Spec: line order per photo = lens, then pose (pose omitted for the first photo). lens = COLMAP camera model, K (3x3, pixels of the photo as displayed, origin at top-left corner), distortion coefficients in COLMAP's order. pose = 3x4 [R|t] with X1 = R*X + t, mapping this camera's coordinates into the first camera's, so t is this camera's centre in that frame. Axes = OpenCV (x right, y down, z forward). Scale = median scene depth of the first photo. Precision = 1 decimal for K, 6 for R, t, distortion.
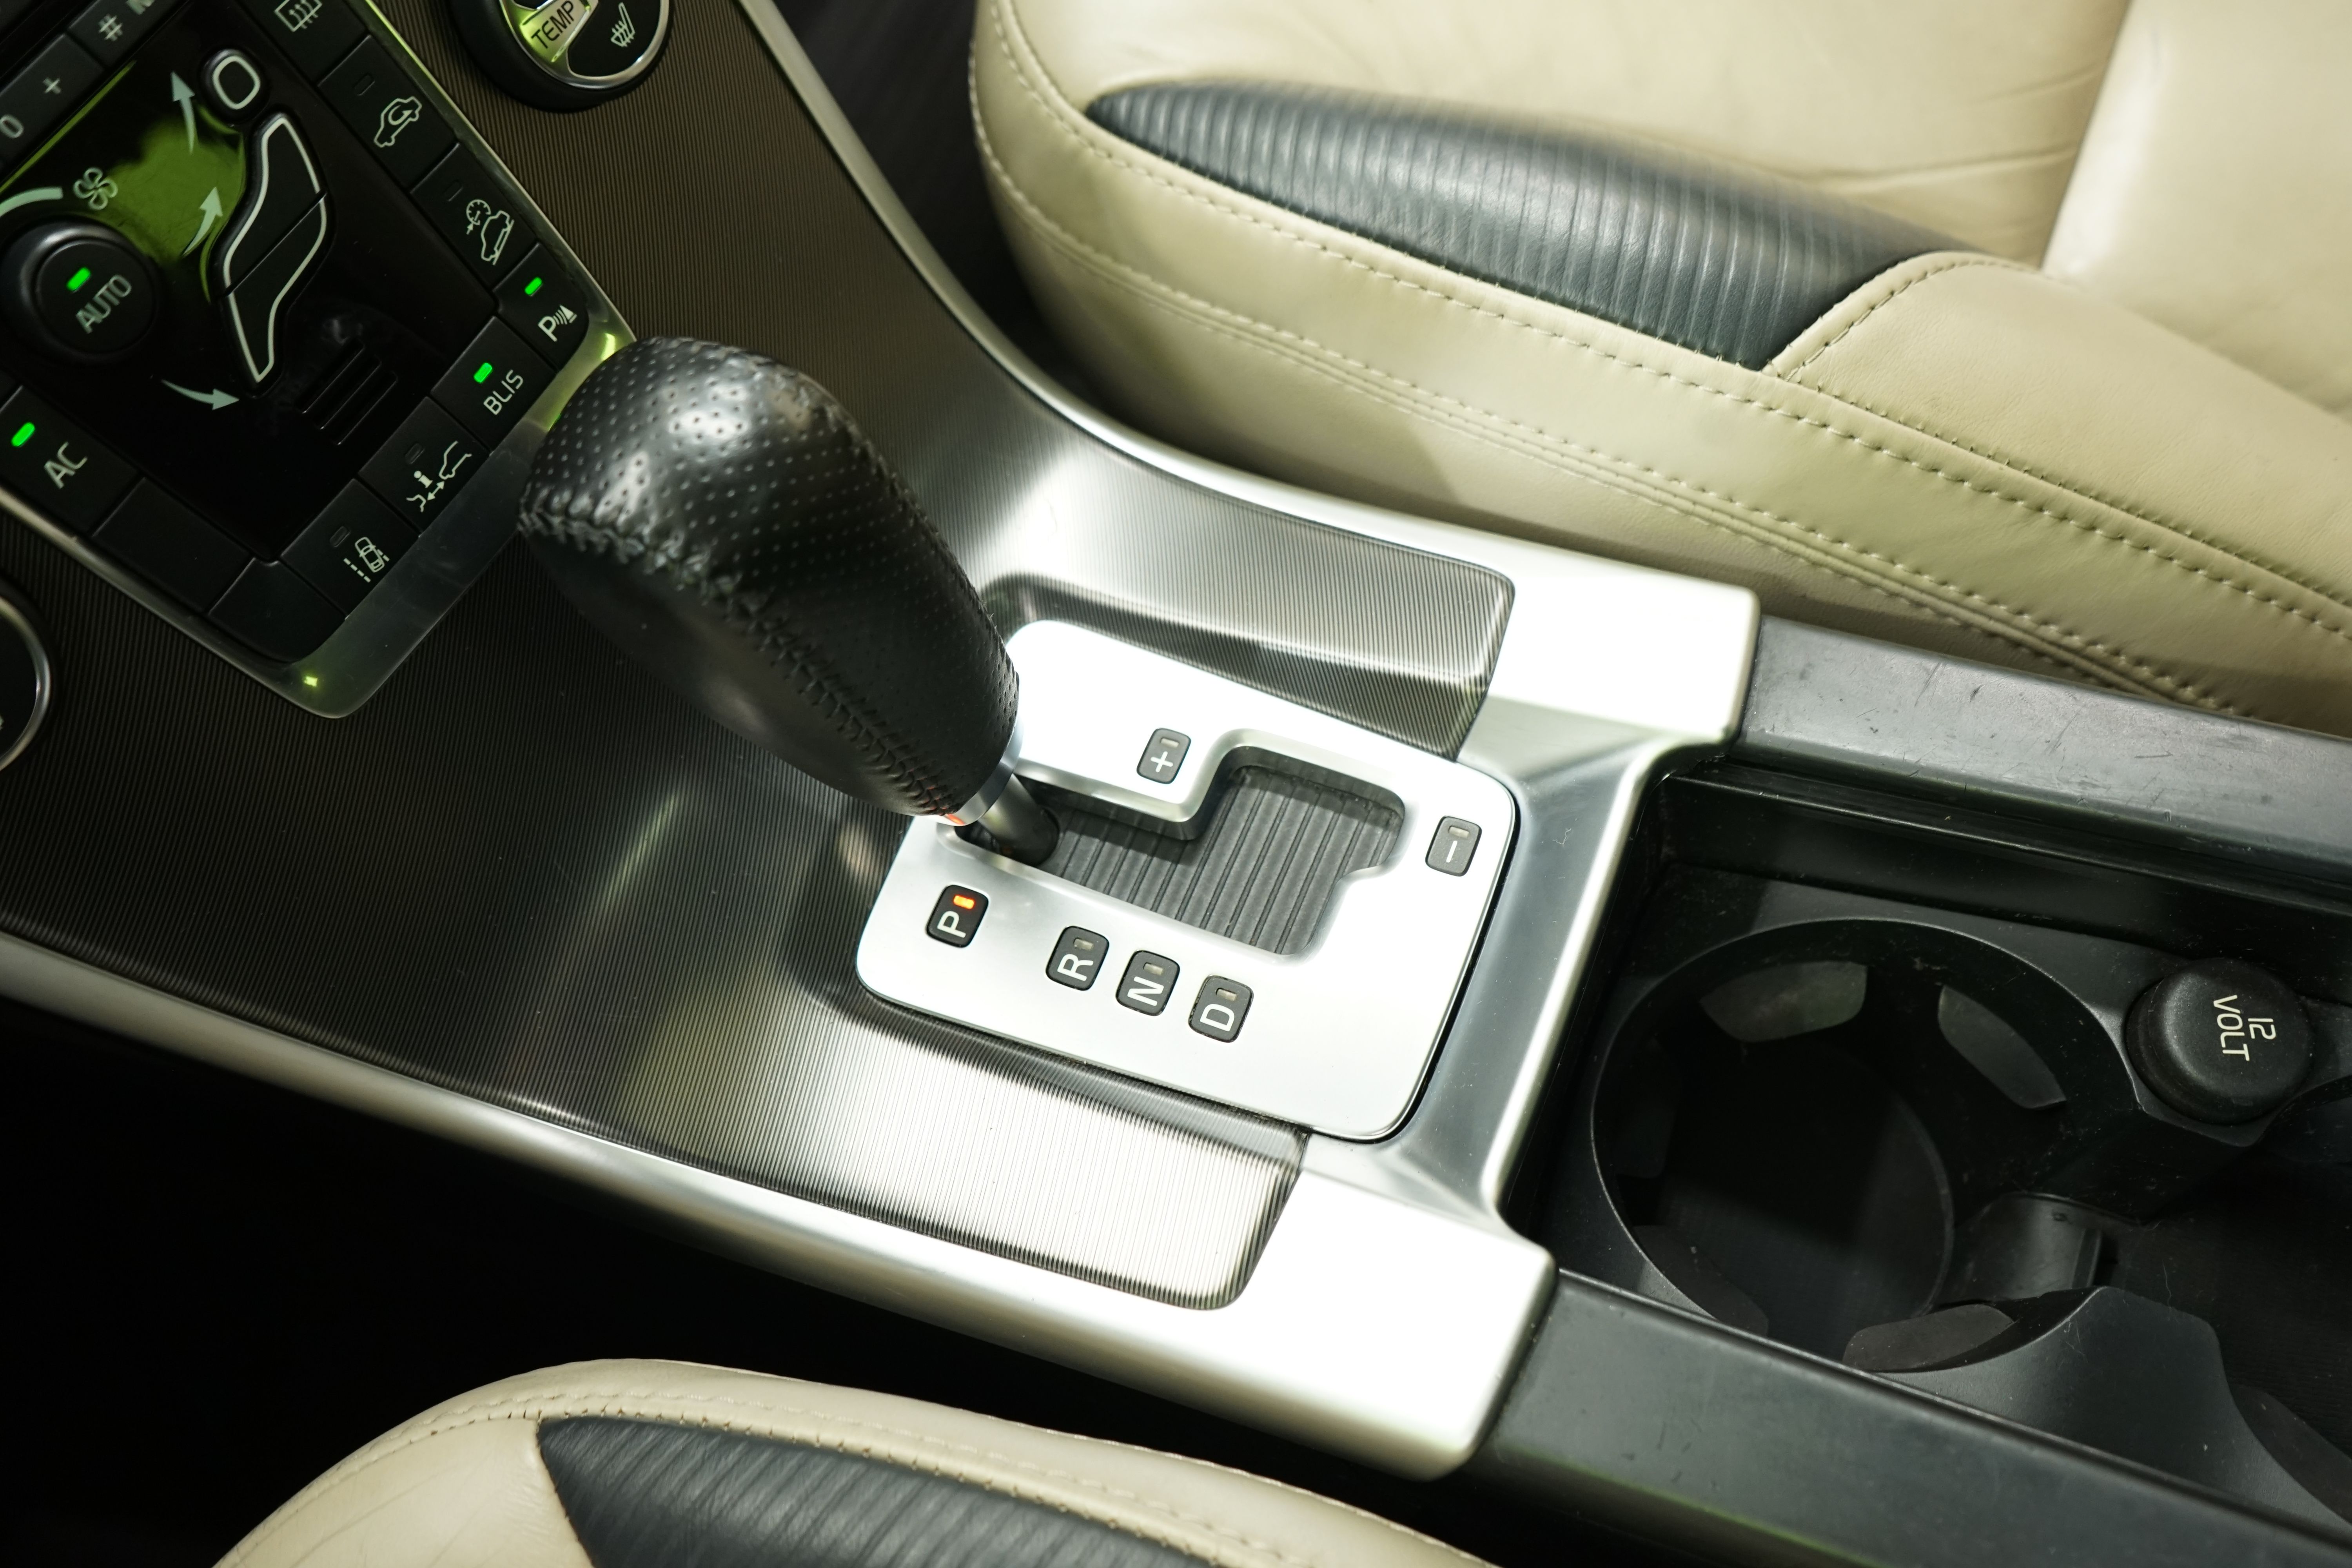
lens RADIAL K [[1890.4, 0, 1176.0], [0, 1890.4, 784.0], [0, 0, 1]] dist [-0.010942, 0.004852]
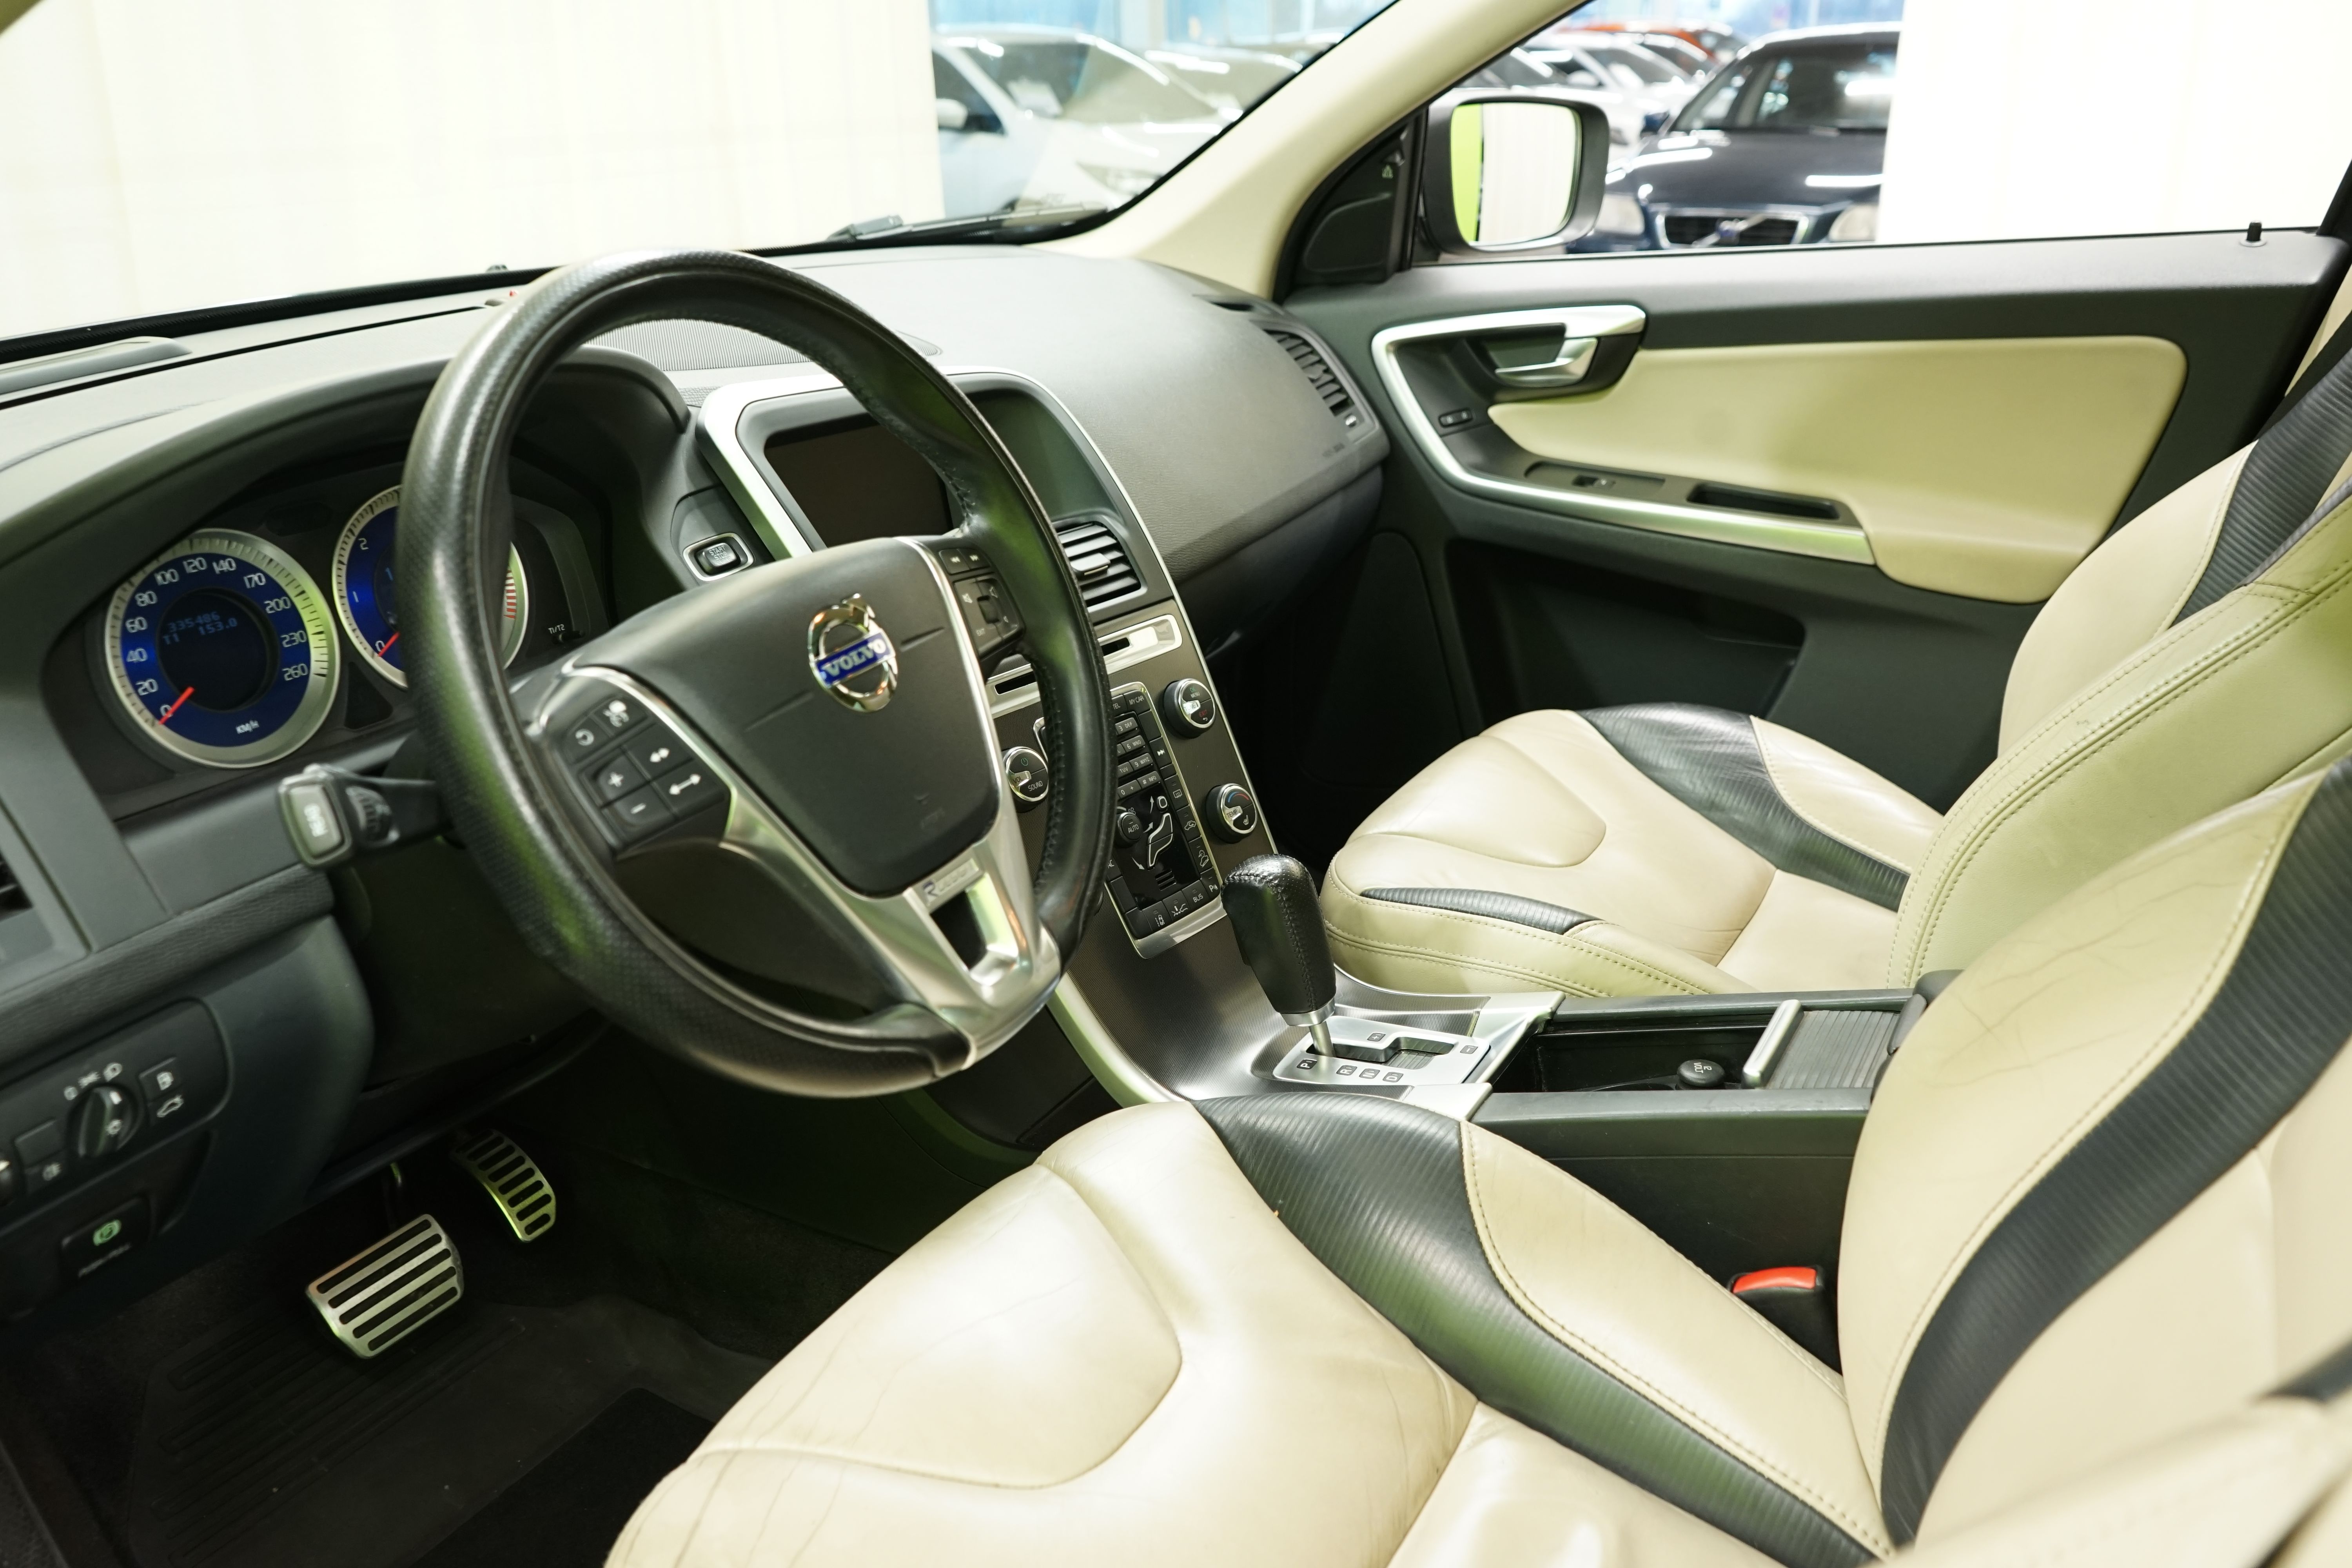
lens RADIAL K [[1884.8, 0, 1172.4], [0, 1884.8, 775.3], [0, 0, 1]] dist [-0.006121, 0.017334]
pose [[0.991240, 0.074832, -0.108828, -0.037907], [-0.130209, 0.691672, -0.710377, 2.205914], [0.022114, 0.718324, 0.695357, -1.665206]]
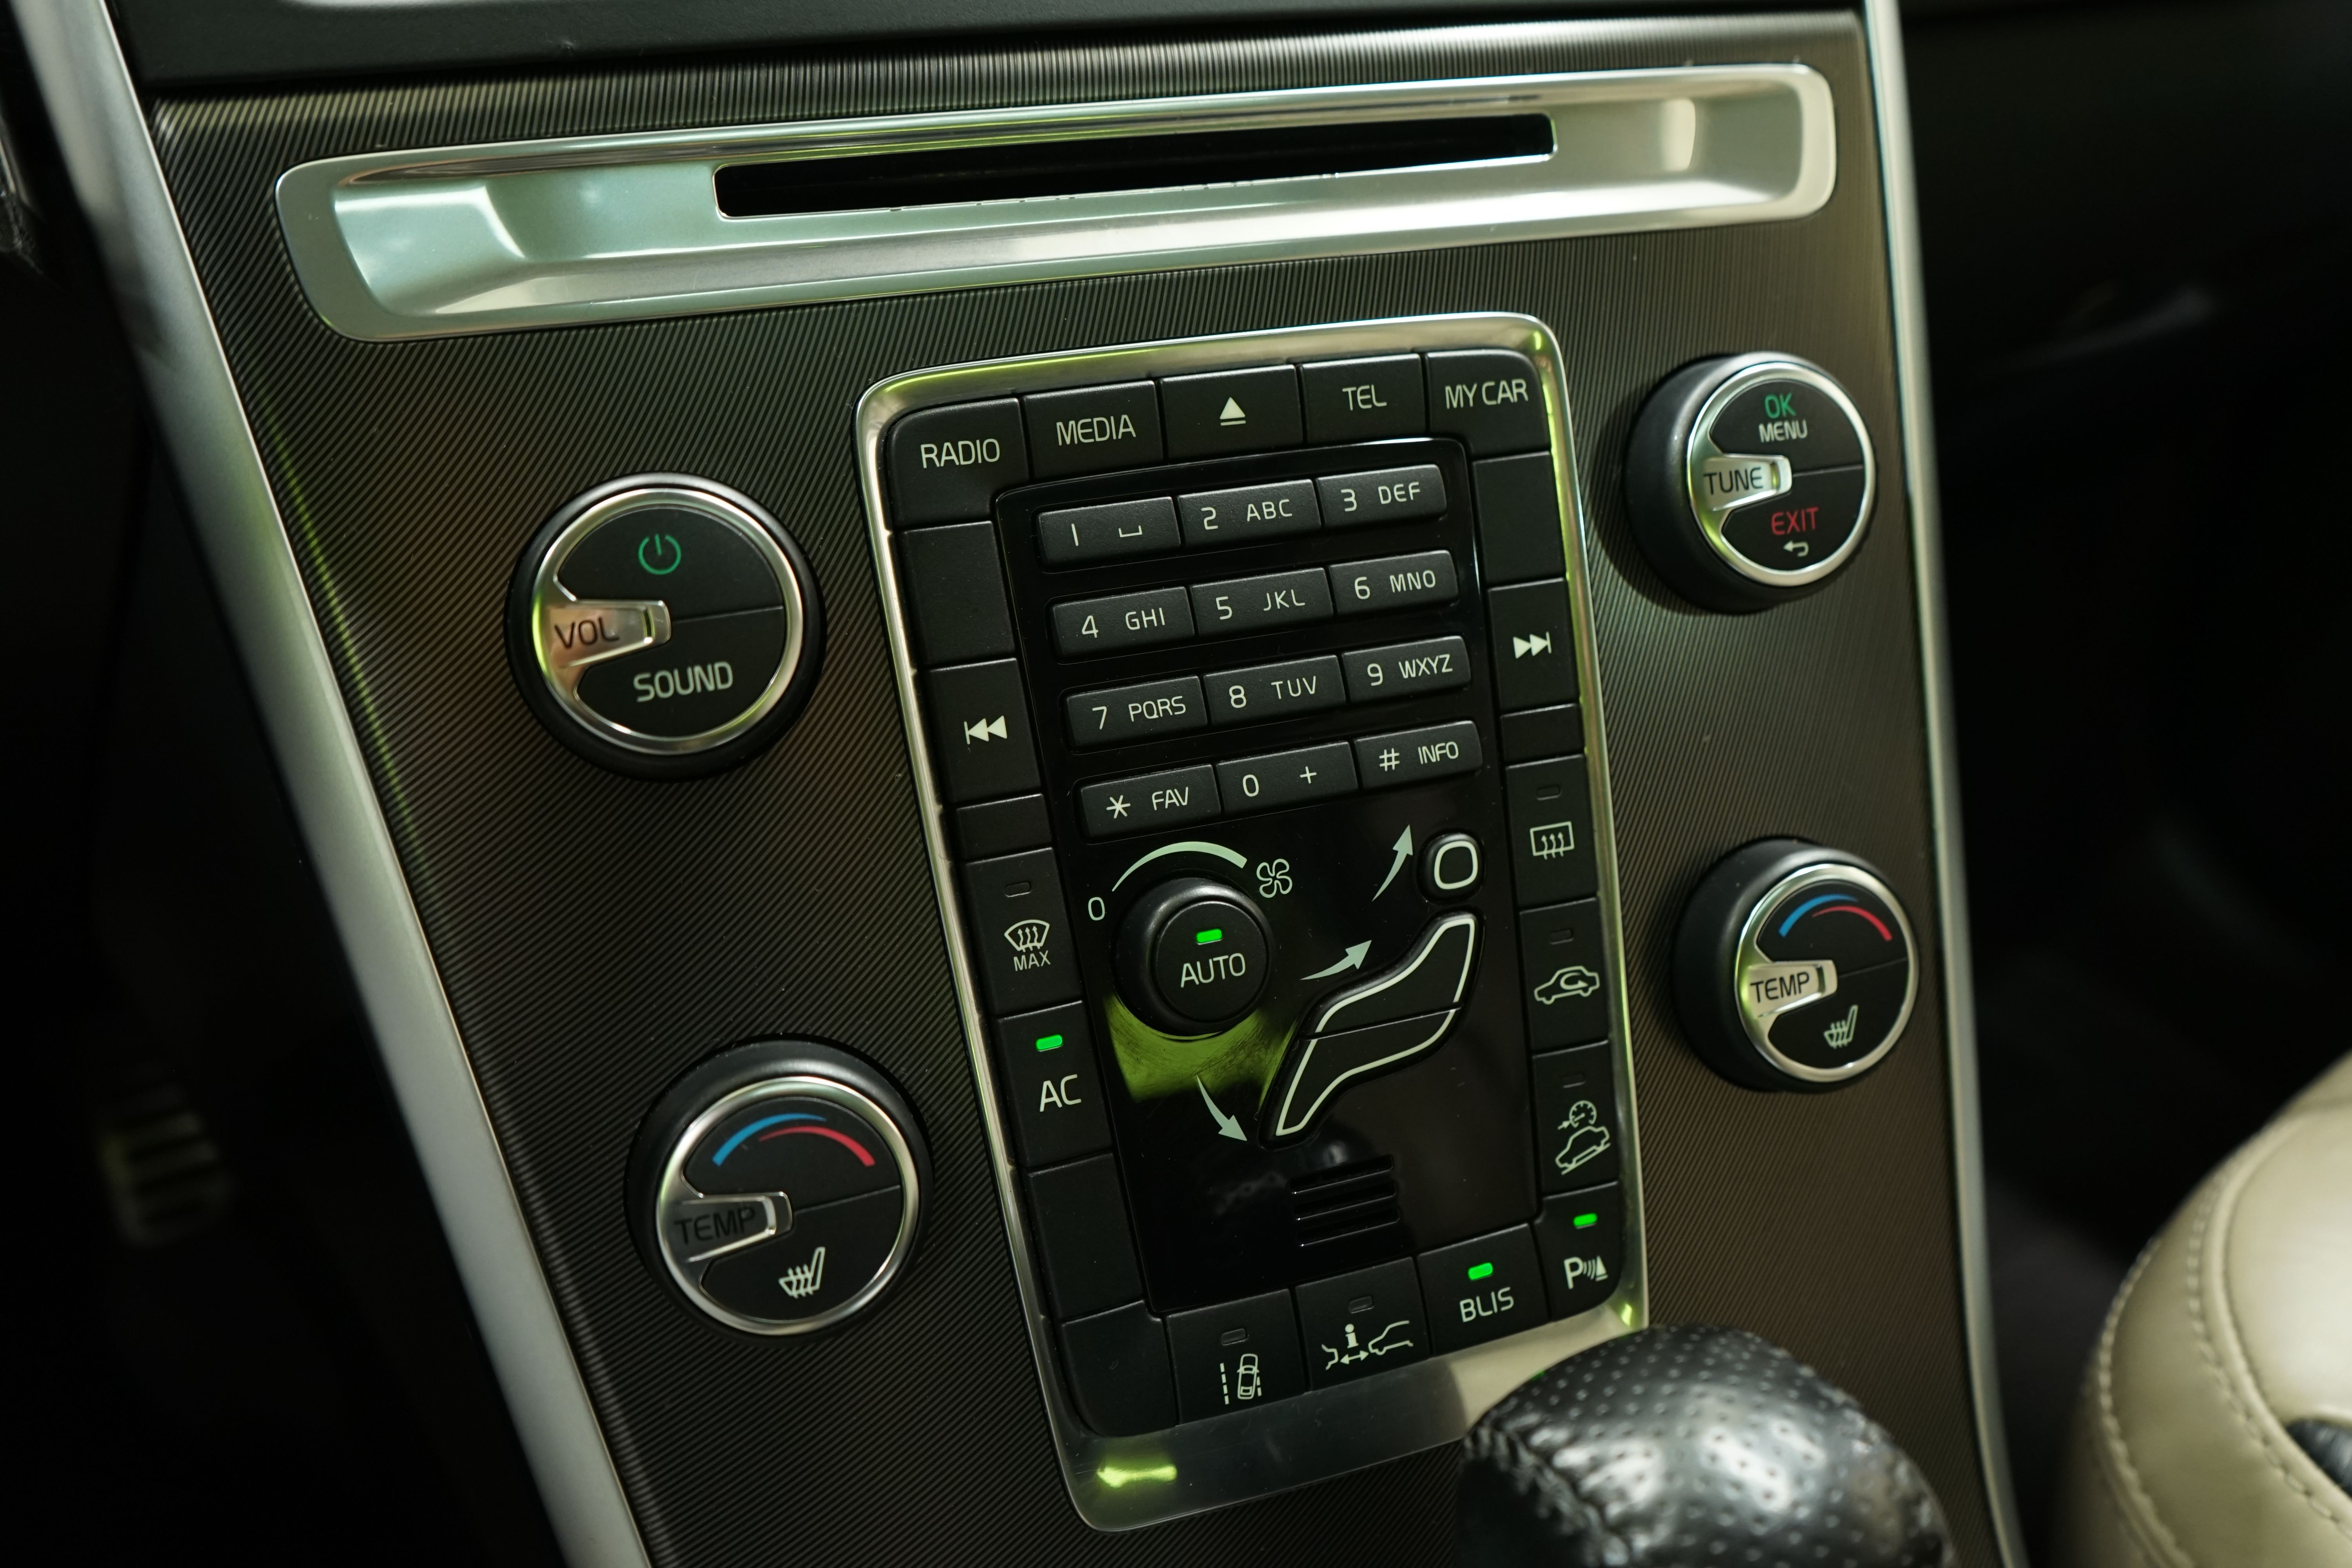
lens RADIAL K [[1884.8, 0, 1172.4], [0, 1884.8, 775.3], [0, 0, 1]] dist [-0.006121, 0.017334]
pose [[0.780647, 0.379965, -0.496203, -0.150003], [-0.596263, 0.690685, -0.409176, 0.050071], [0.187248, 0.615289, 0.765740, 0.217743]]
